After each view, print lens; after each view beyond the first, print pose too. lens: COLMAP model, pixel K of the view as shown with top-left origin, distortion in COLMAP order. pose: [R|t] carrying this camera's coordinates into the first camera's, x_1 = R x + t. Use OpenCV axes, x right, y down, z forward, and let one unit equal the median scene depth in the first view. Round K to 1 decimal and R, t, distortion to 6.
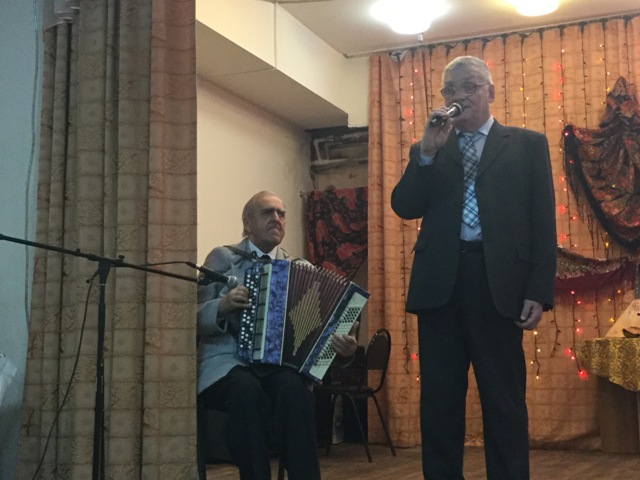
lens RADIAL K [[1016.2, 0, 324.3], [0, 1016.2, 238.8], [0, 0, 1]] dist [0.137775, 0.000000]
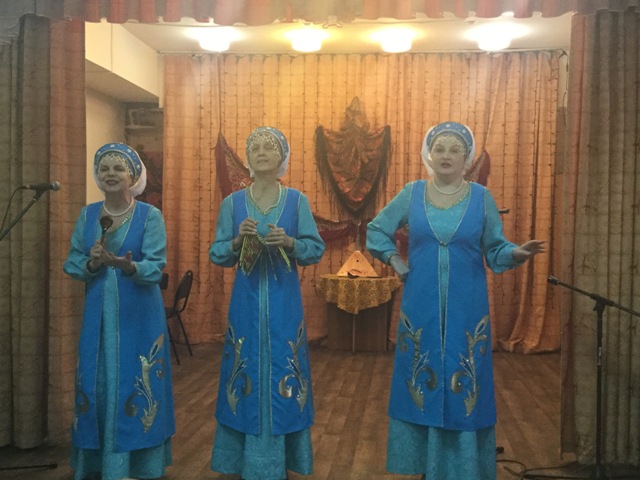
lens RADIAL K [[780.2, 0, 321.5], [0, 780.2, 236.7], [0, 0, 1]] dist [0.116878, 0.000000]
pose [[0.955418, 0.024083, 0.294271, -0.078545], [-0.067586, 0.988043, 0.138573, -0.110819], [-0.287415, -0.152284, 0.945622, -0.058881]]
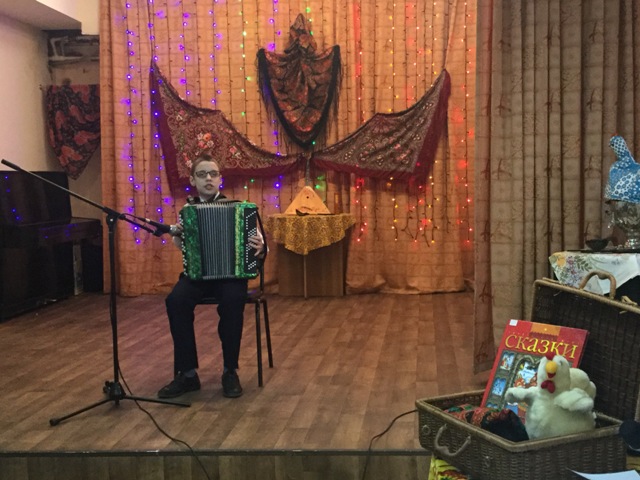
lens RADIAL K [[892.3, 0, 316.6], [0, 892.3, 239.4], [0, 0, 1]] dist [0.101287, 0.000000]
pose [[0.958585, -0.021769, 0.283975, -0.020440], [-0.031995, 0.982533, 0.183319, -0.085115], [-0.283005, -0.184812, 0.941144, -0.123795]]
